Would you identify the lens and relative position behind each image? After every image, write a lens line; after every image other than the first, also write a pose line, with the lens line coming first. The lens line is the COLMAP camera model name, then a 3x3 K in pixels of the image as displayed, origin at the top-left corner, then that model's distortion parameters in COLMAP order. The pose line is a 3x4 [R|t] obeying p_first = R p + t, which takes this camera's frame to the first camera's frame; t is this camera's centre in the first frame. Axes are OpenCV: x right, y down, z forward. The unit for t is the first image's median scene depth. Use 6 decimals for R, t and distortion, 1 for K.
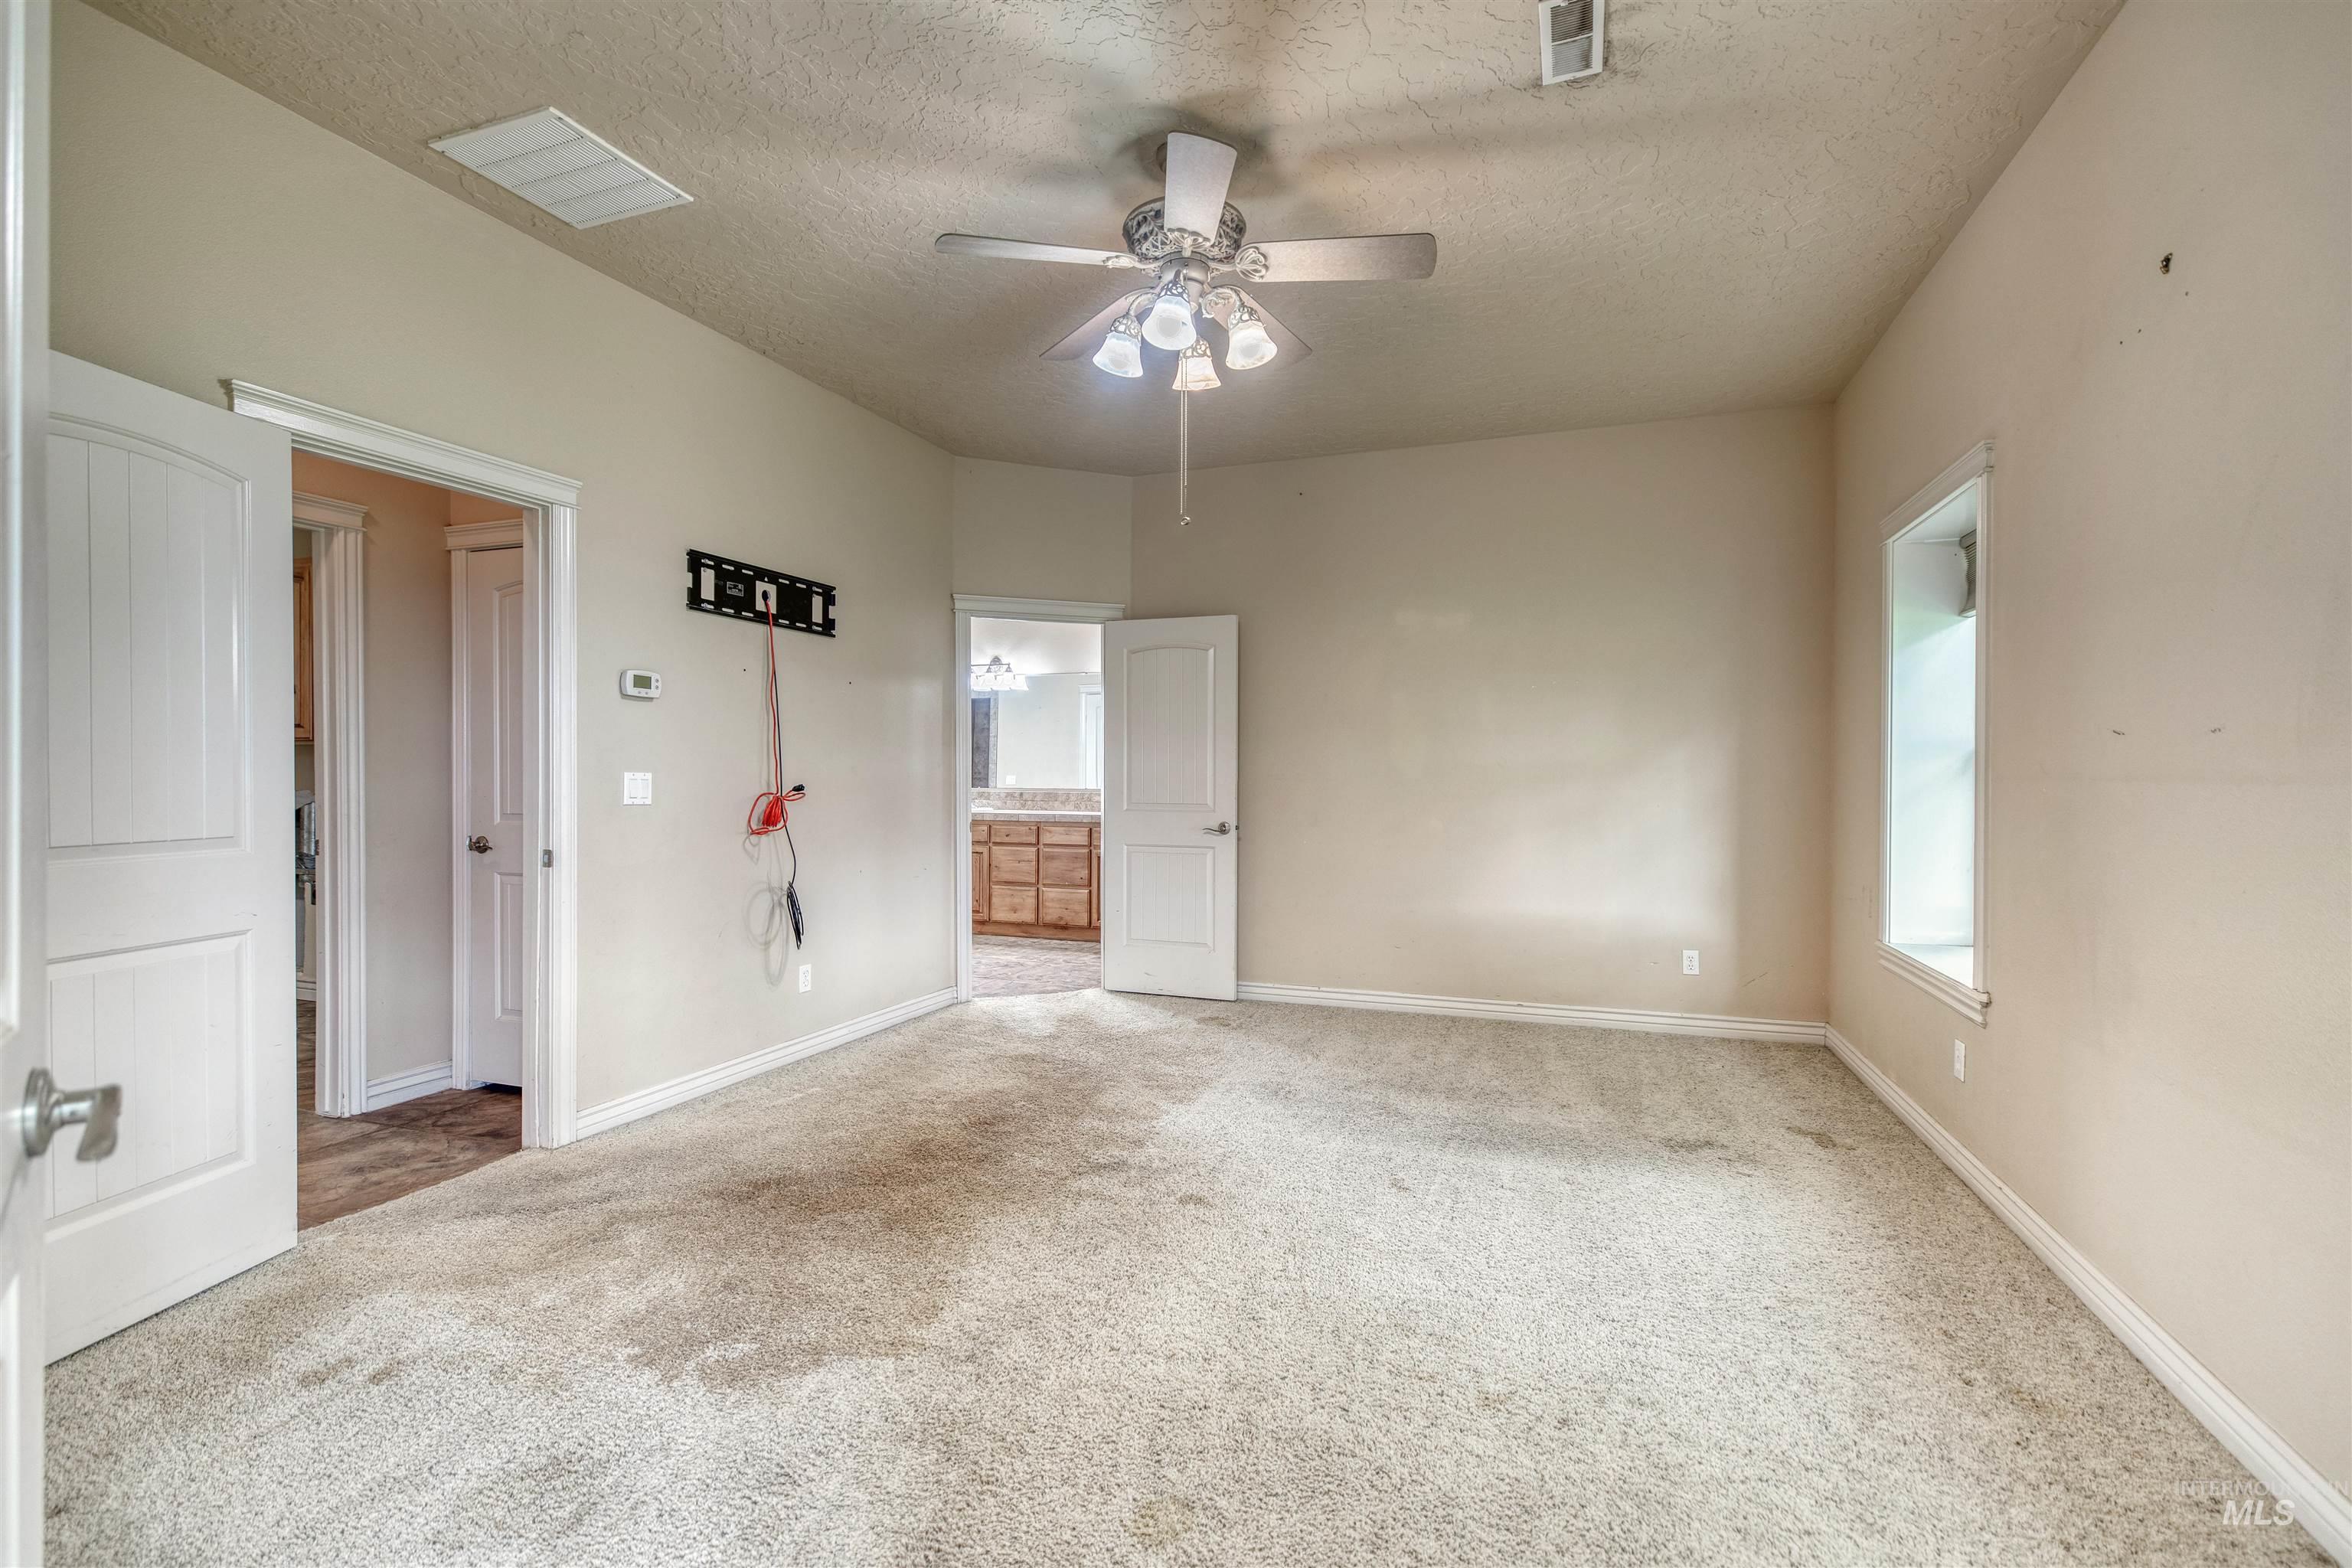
lens RADIAL K [[1073.5, 0, 1185.6], [0, 1073.5, 783.2], [0, 0, 1]] dist [0.005531, -0.000363]
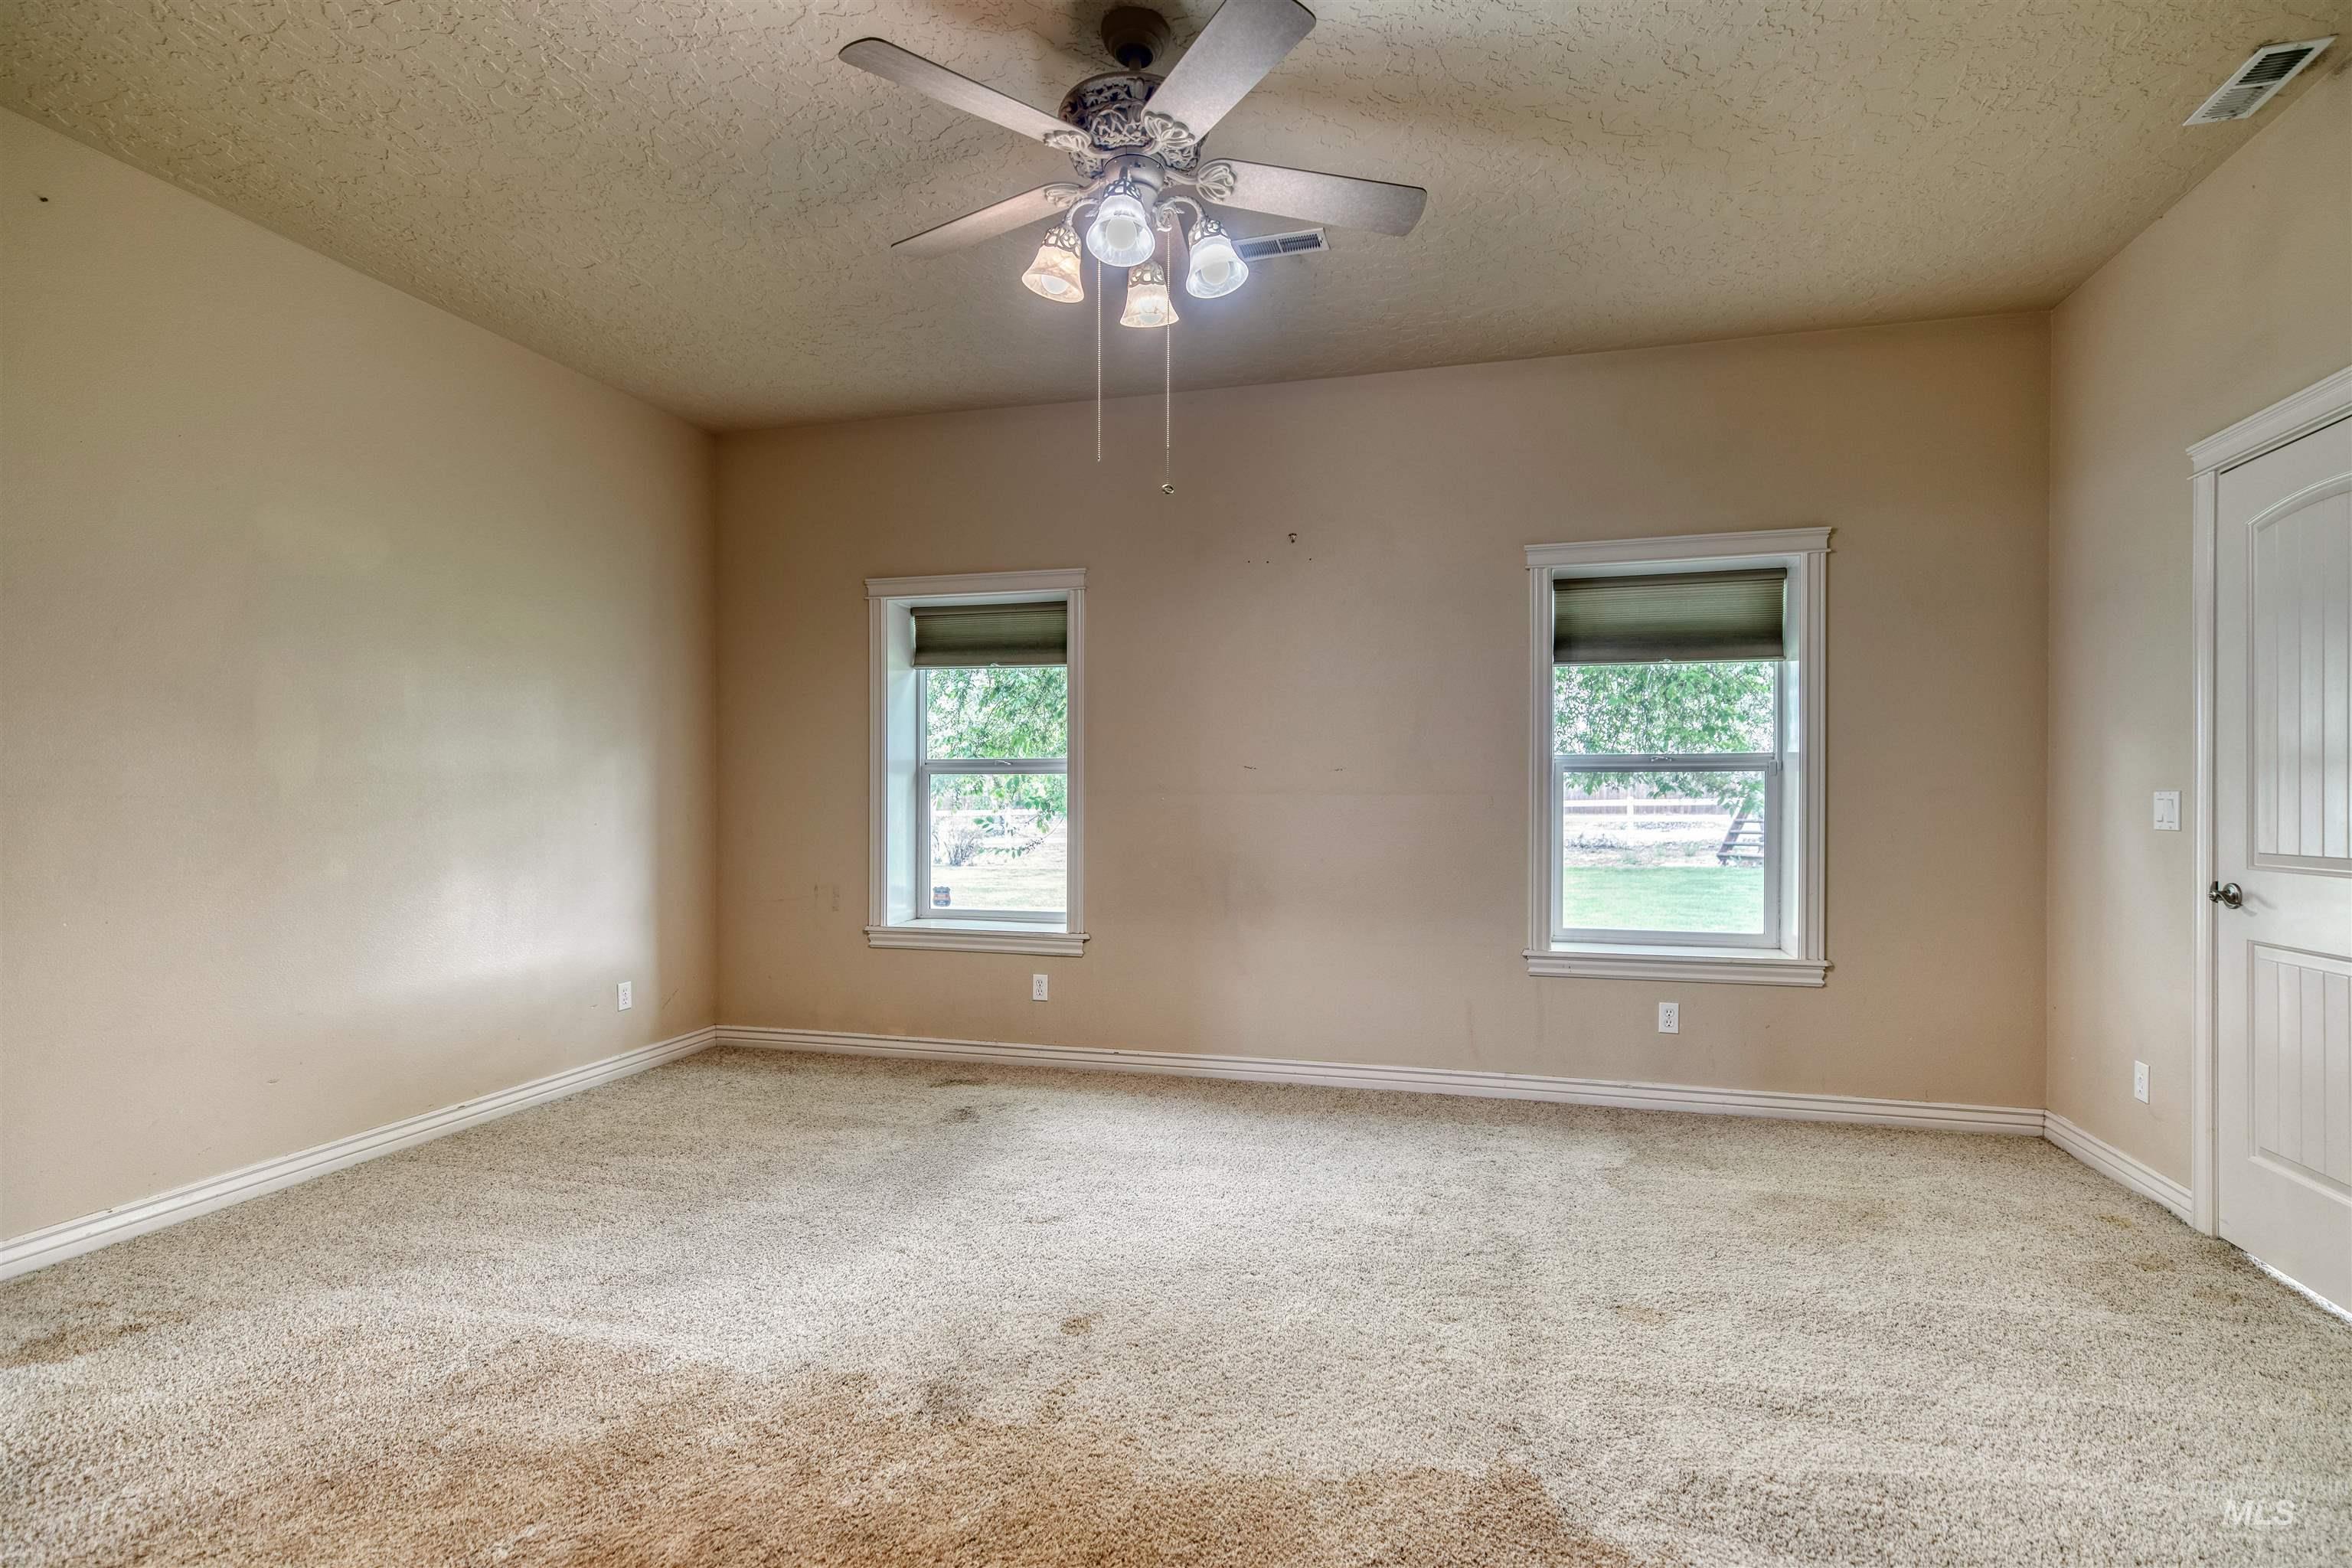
lens RADIAL K [[1073.5, 0, 1190.5], [0, 1073.5, 789.3], [0, 0, 1]] dist [0.005531, -0.000363]
pose [[-0.088823, 0.001262, 0.996047, -0.618601], [0.007068, 0.999975, -0.000637, -0.007296], [-0.996022, 0.006984, -0.088830, 0.766028]]
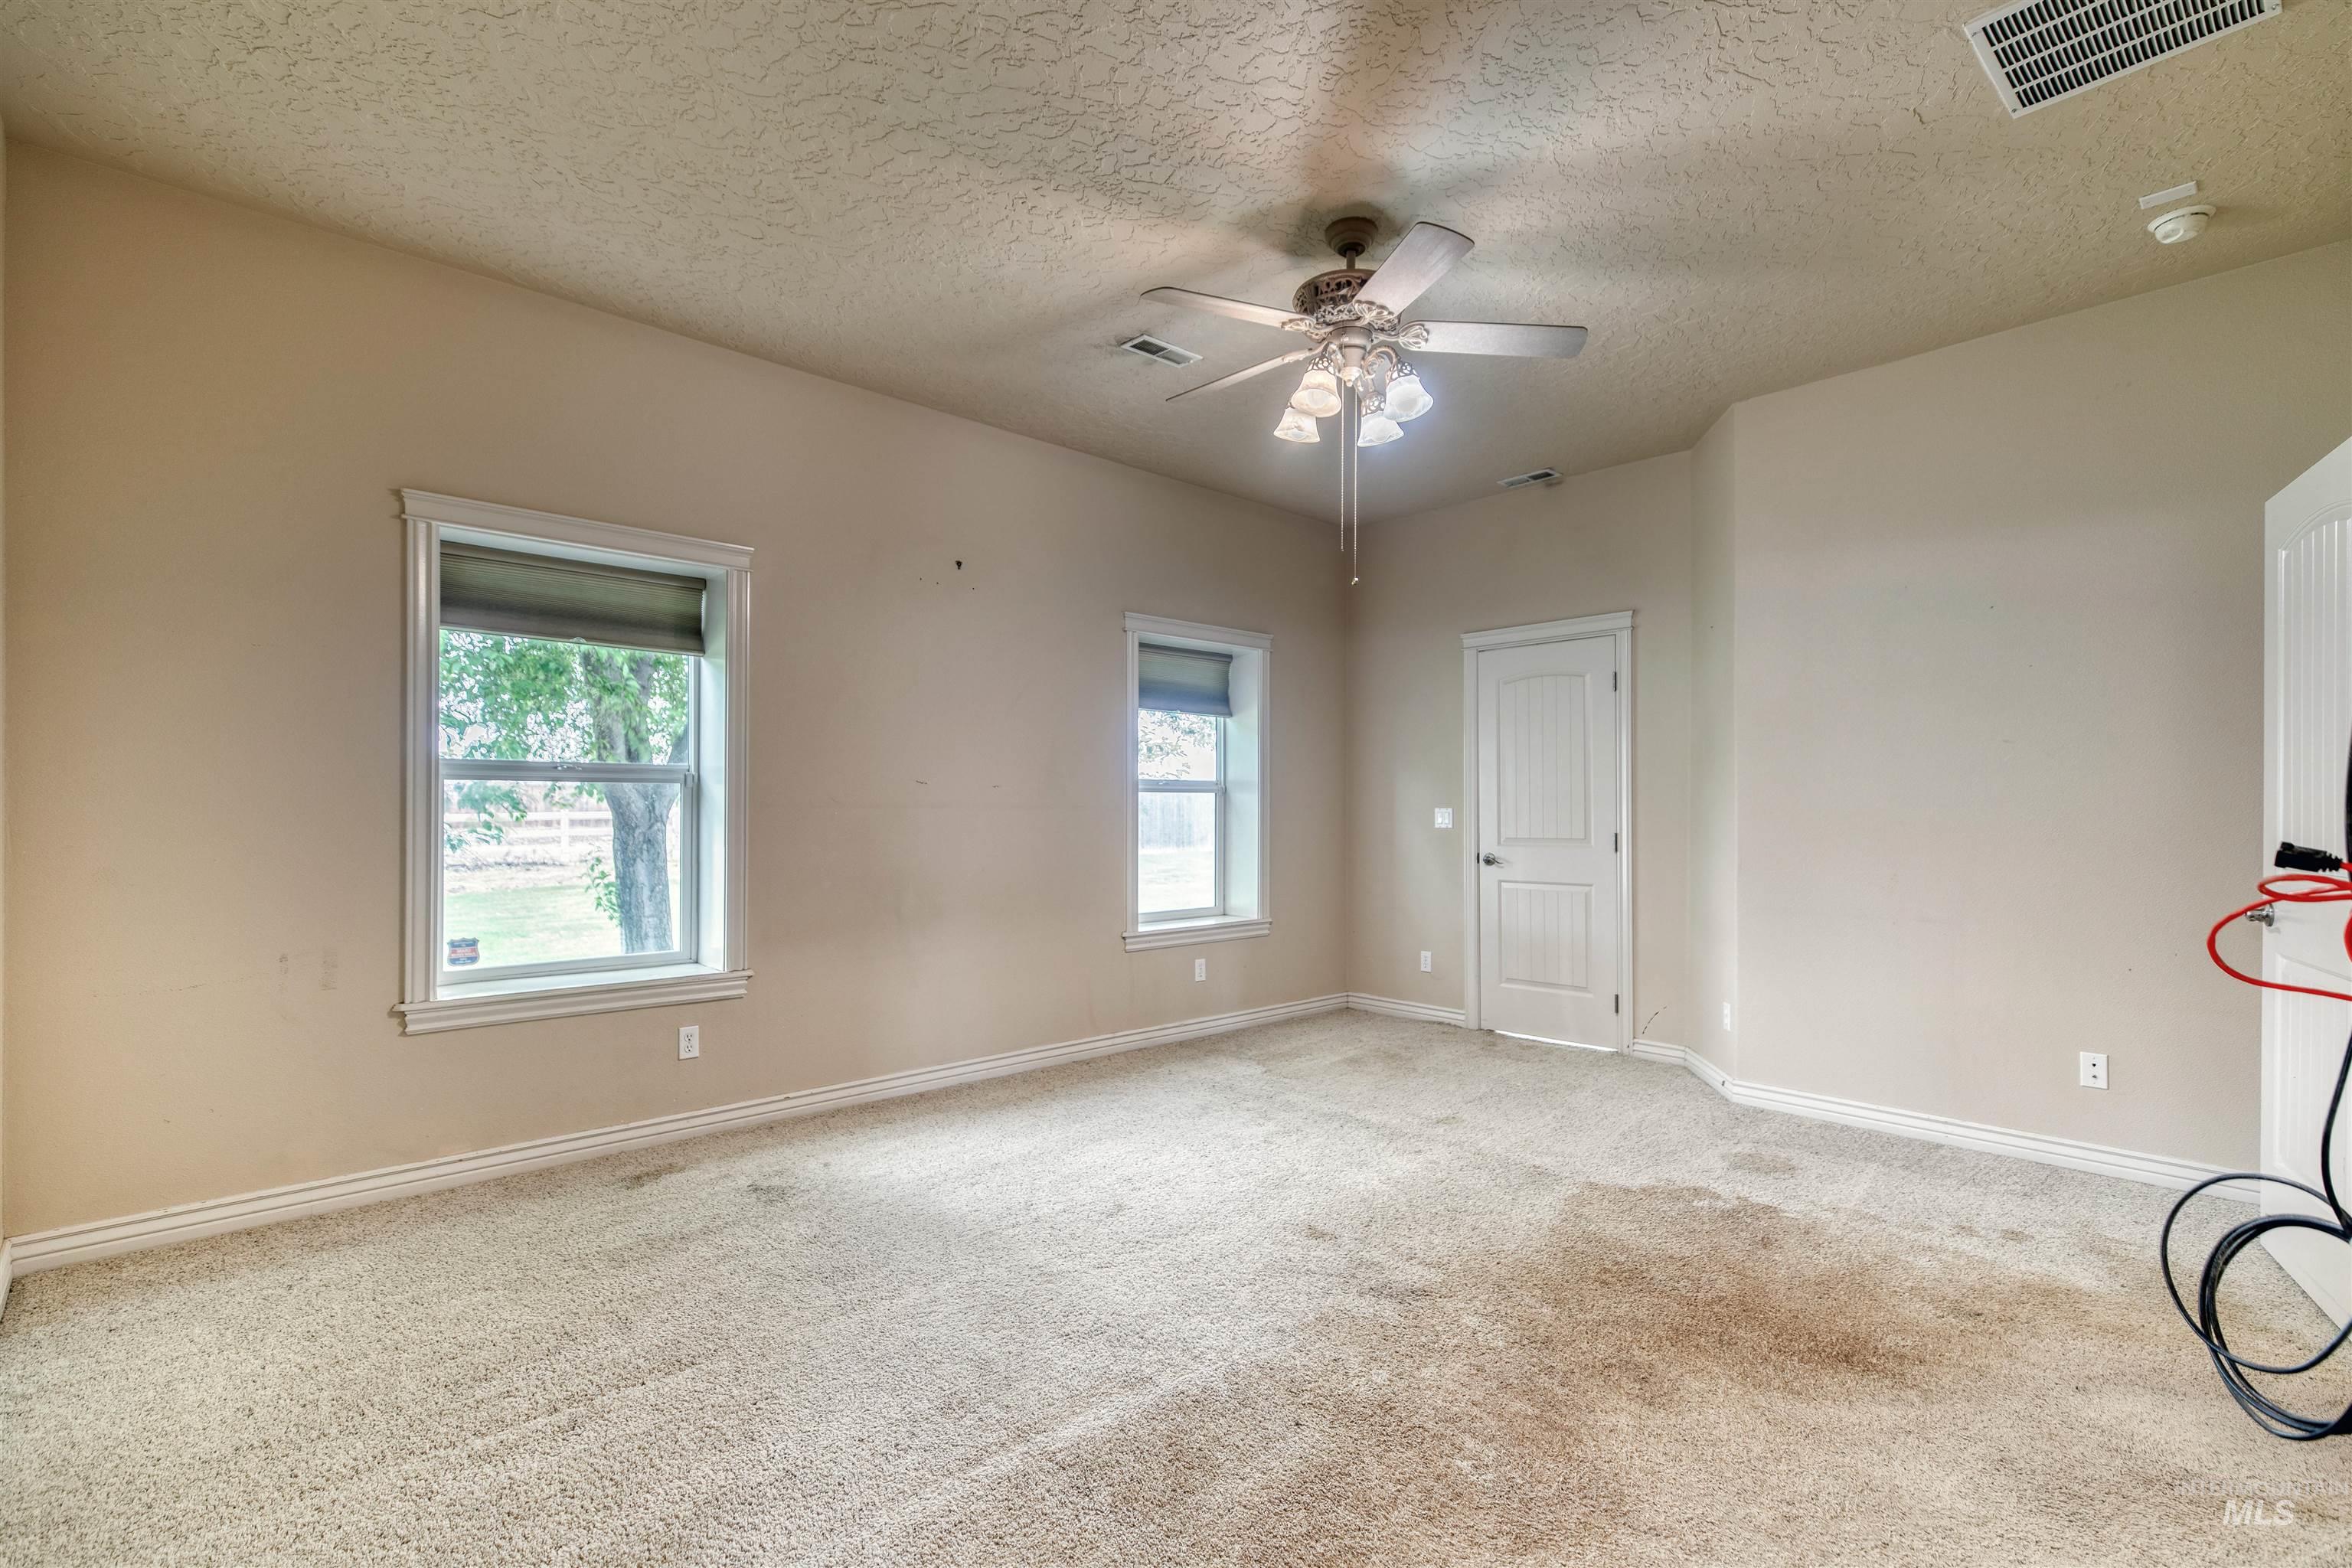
lens RADIAL K [[1073.5, 0, 1185.2], [0, 1073.5, 795.9], [0, 0, 1]] dist [0.005531, -0.000363]
pose [[-0.889143, -0.000686, 0.457629, -0.261259], [-0.002128, 0.999994, -0.002635, -0.013821], [-0.457625, -0.003317, -0.889139, 1.516587]]
